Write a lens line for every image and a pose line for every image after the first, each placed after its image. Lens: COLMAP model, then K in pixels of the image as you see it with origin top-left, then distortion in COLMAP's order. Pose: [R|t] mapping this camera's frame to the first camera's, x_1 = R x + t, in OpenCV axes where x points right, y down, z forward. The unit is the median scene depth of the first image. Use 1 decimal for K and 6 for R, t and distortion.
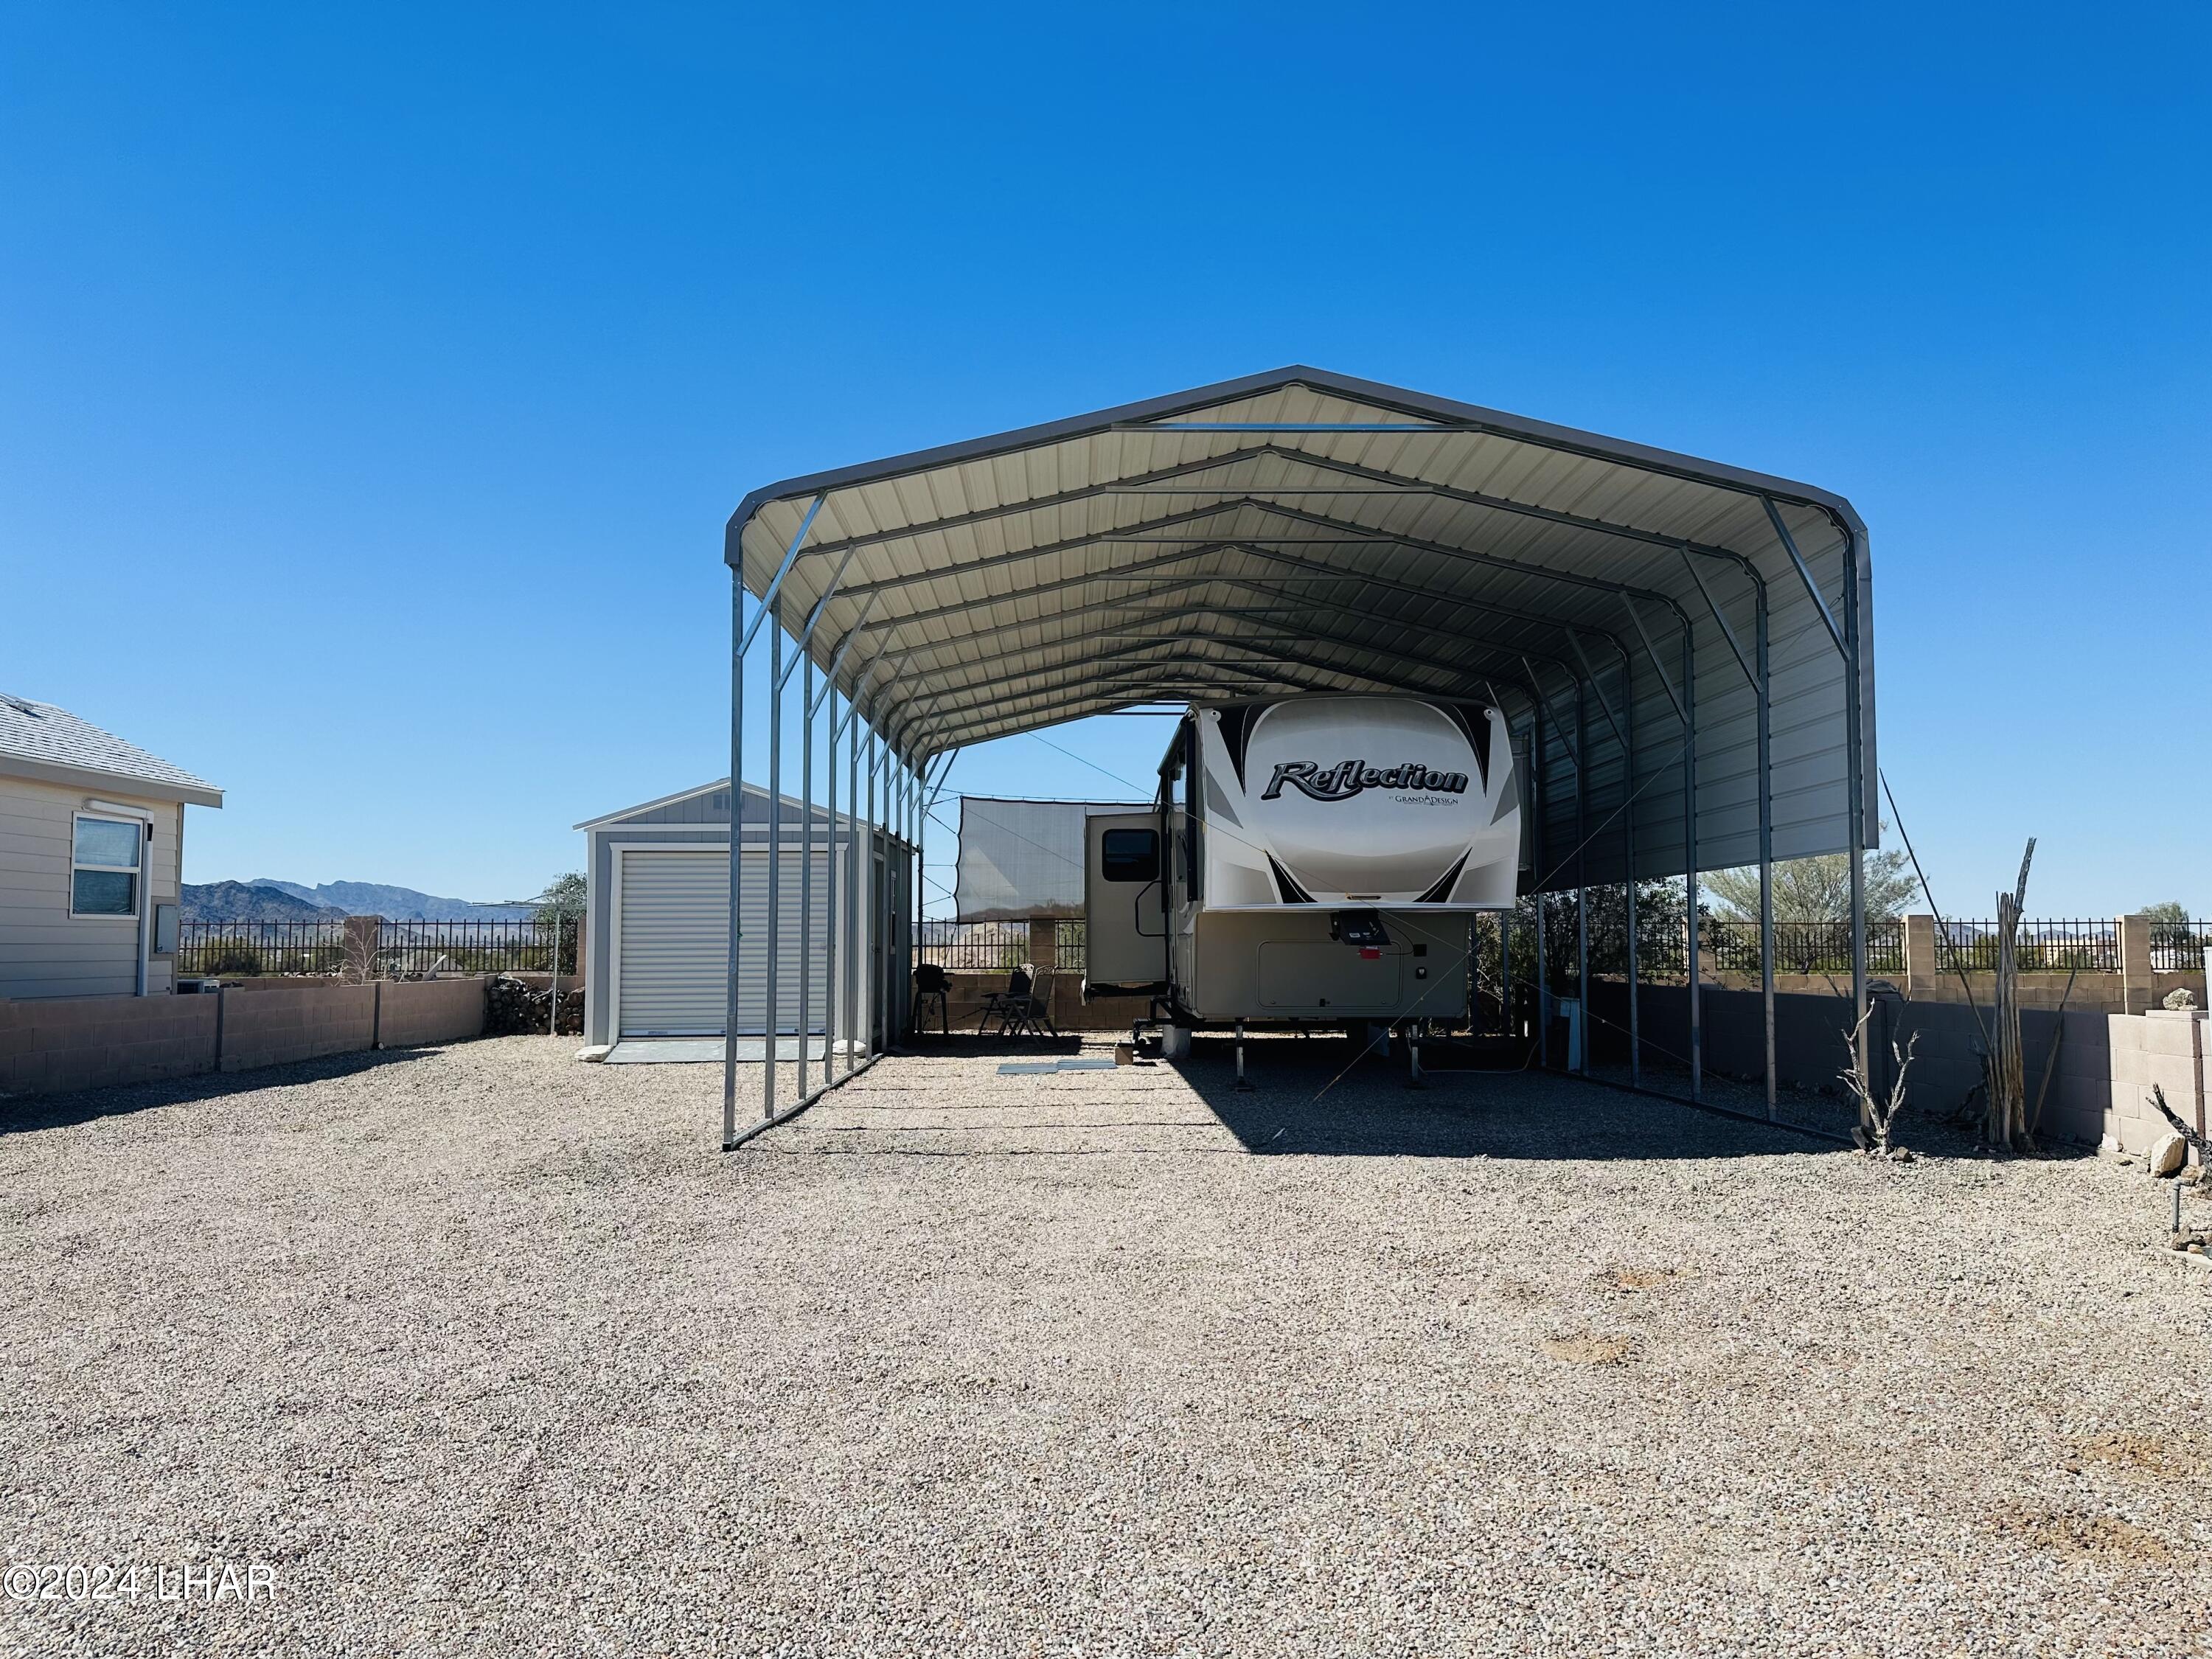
lens RADIAL K [[1537.4, 0, 1101.2], [0, 1537.4, 843.0], [0, 0, 1]] dist [0.089968, -0.124635]
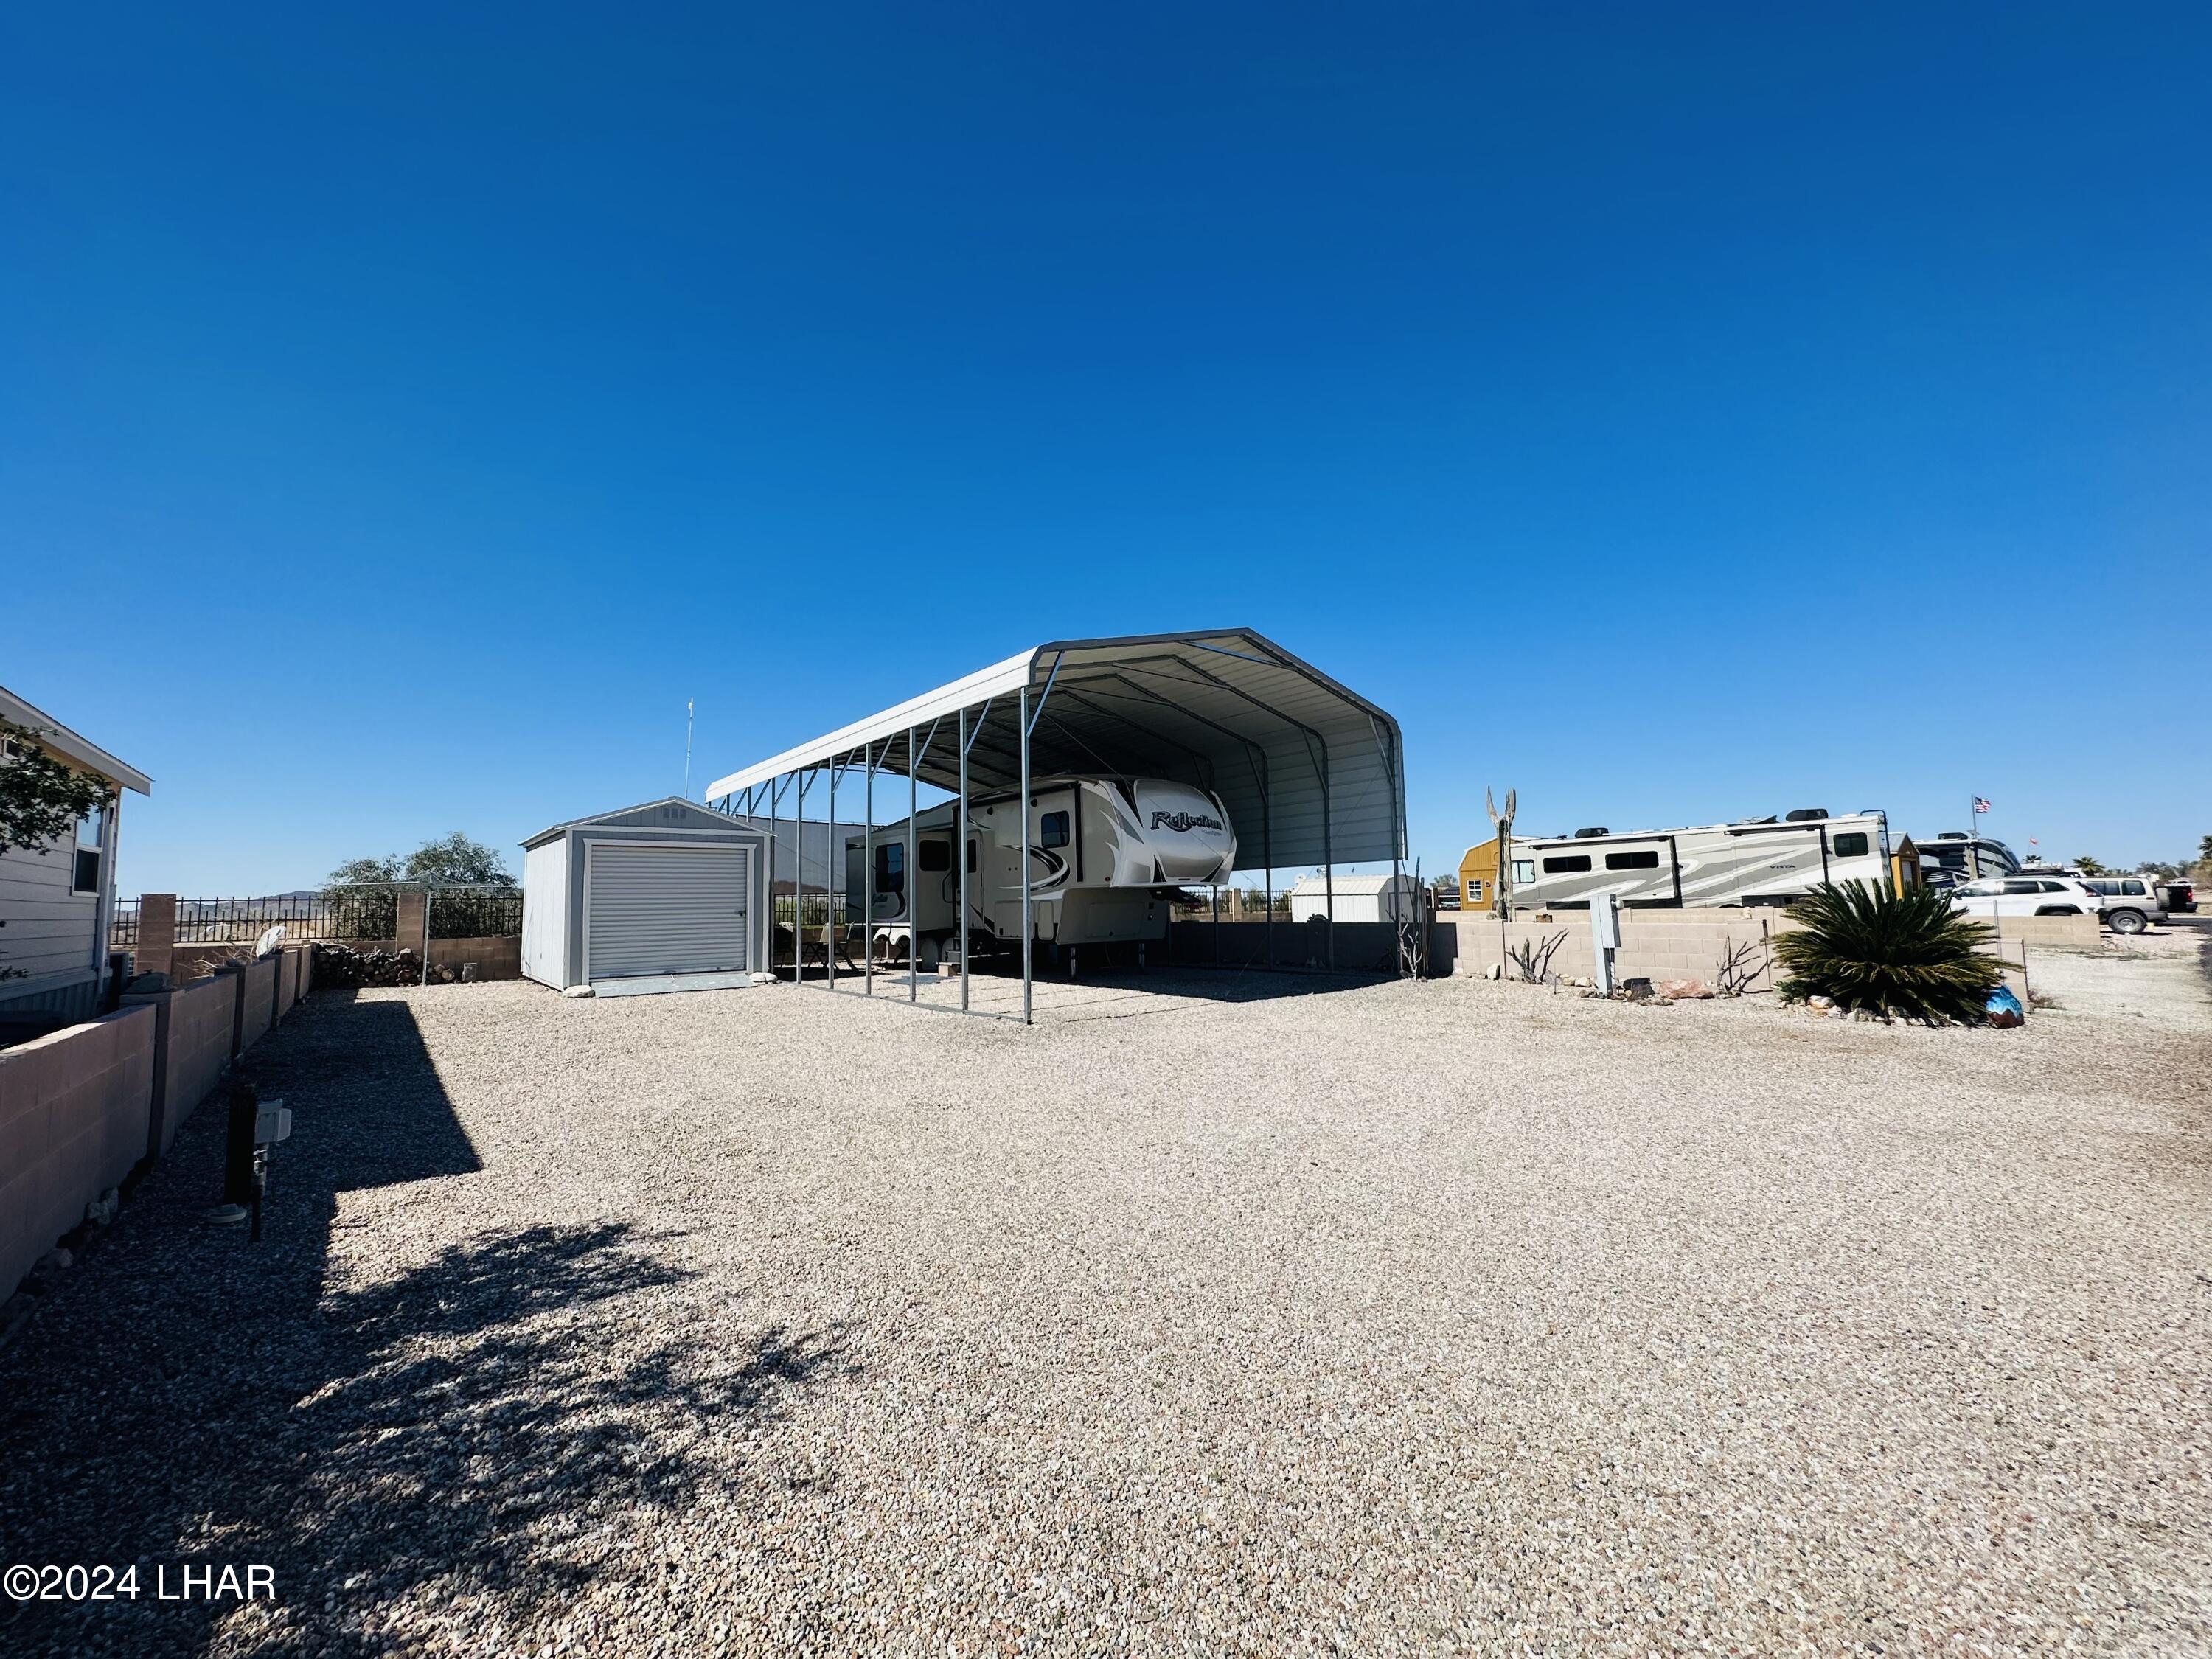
lens RADIAL K [[883.1, 0, 1106.0], [0, 883.1, 829.5], [0, 0, 1]] dist [-0.002105, 0.000031]
pose [[0.787865, 0.037926, 0.614679, -0.637394], [-0.021653, 0.999191, -0.033896, 0.011389], [-0.615467, 0.013396, 0.788049, 0.142056]]
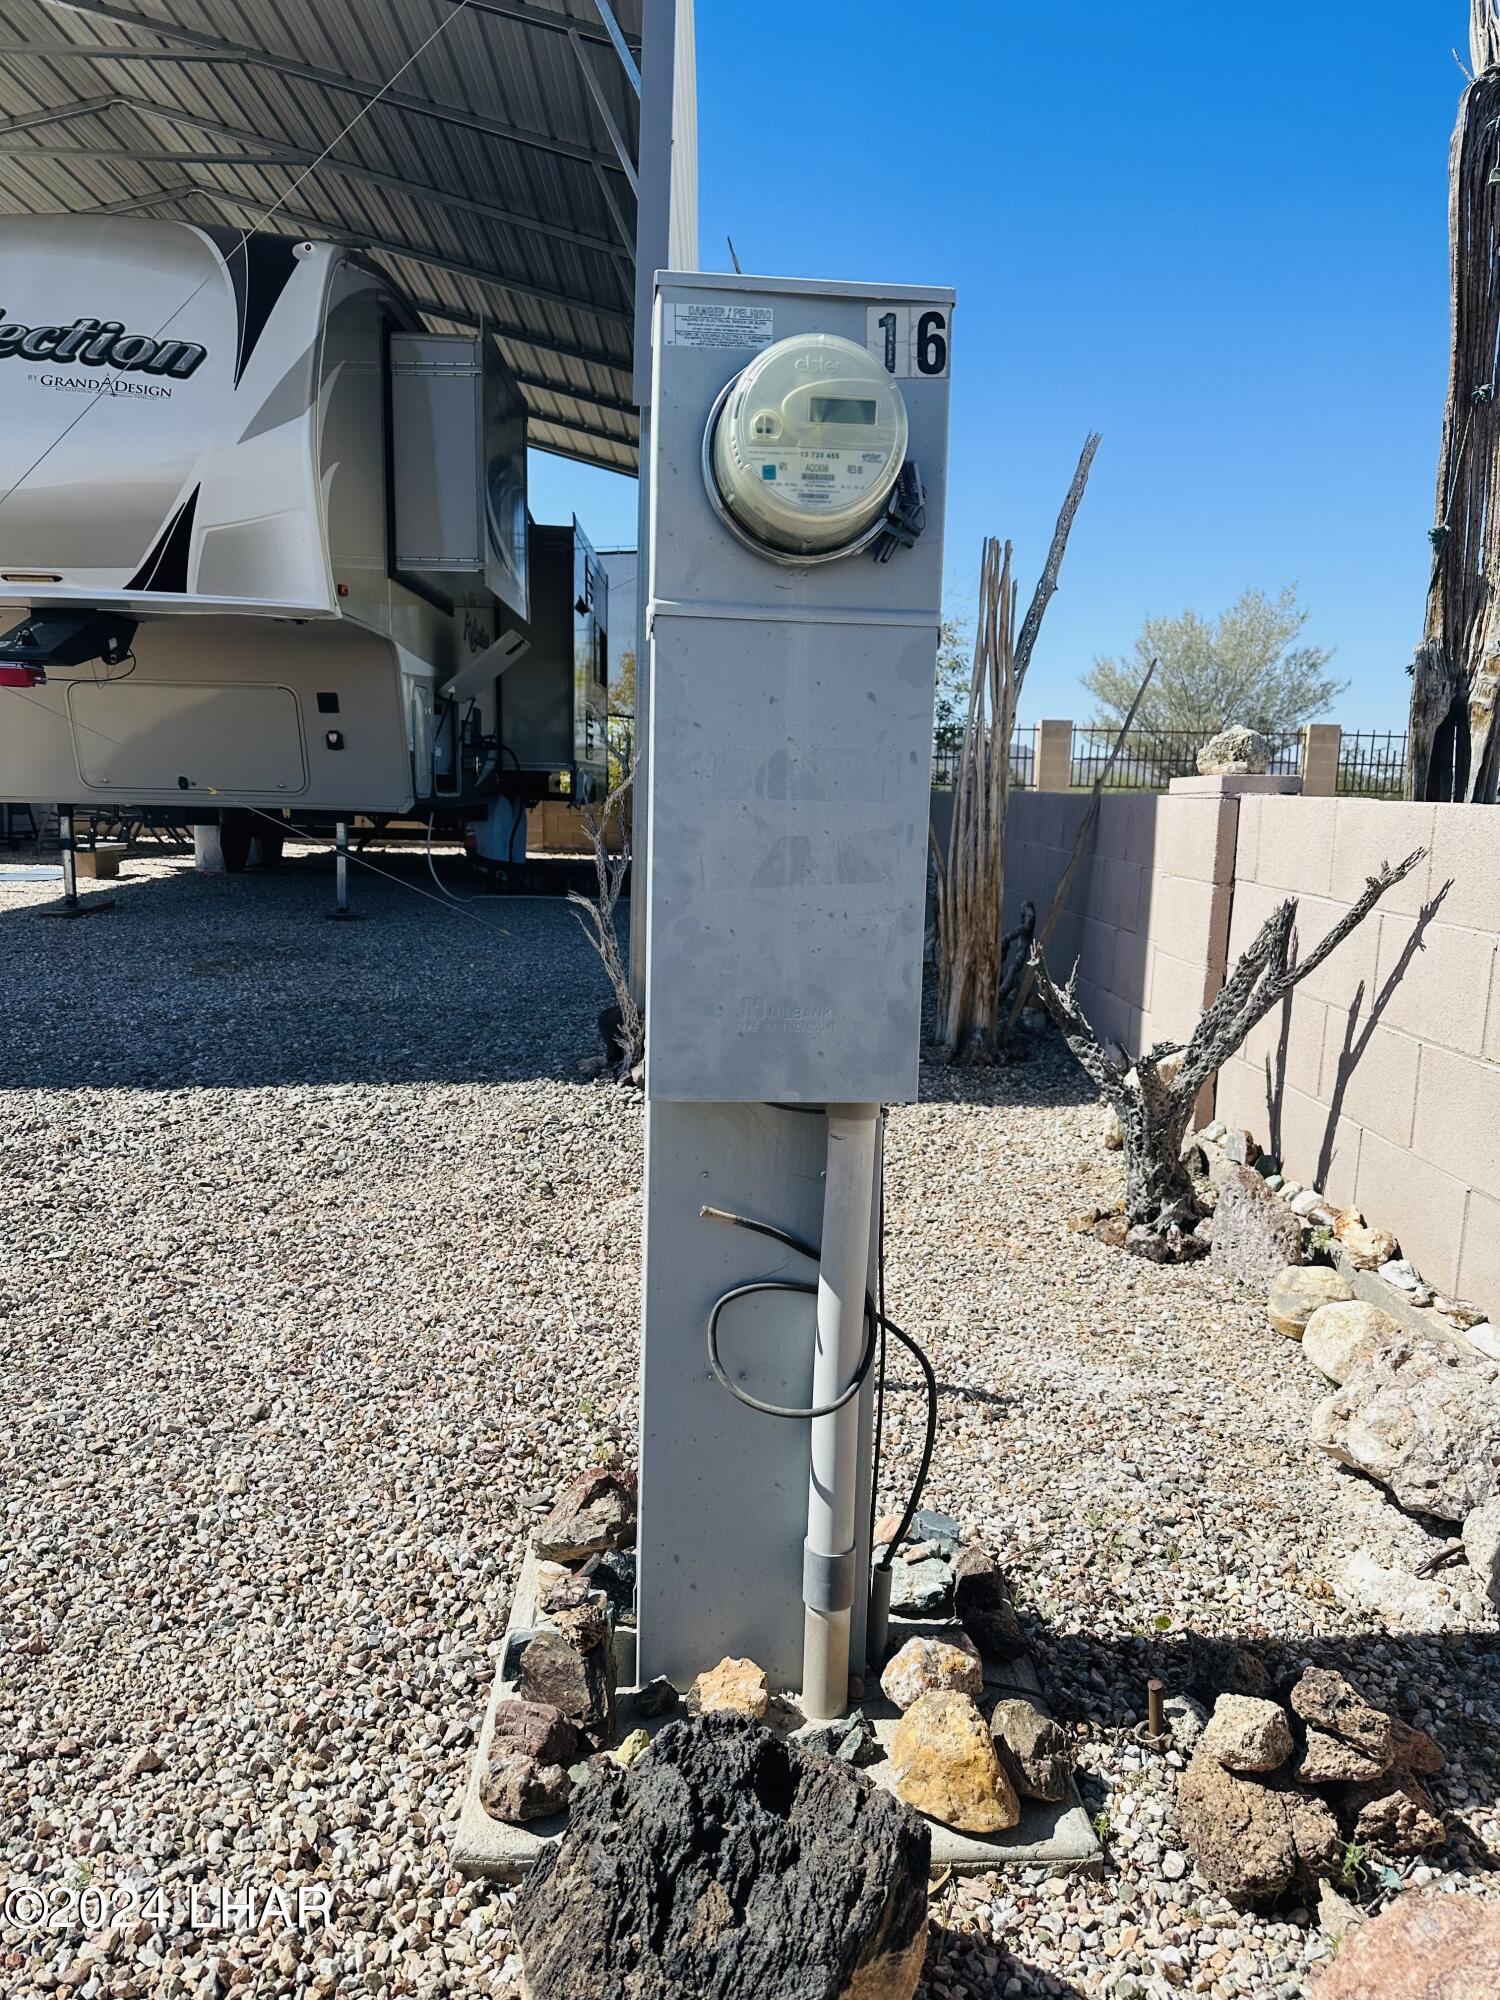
lens RADIAL K [[1390.1, 0, 750.0], [0, 1390.1, 1000.0], [0, 0, 1]] dist [0.089968, -0.124635]
pose [[0.999659, 0.025984, 0.002612, 0.435849], [-0.025934, 0.975993, 0.216252, 0.067797], [0.003070, -0.216246, 0.976334, 0.473873]]
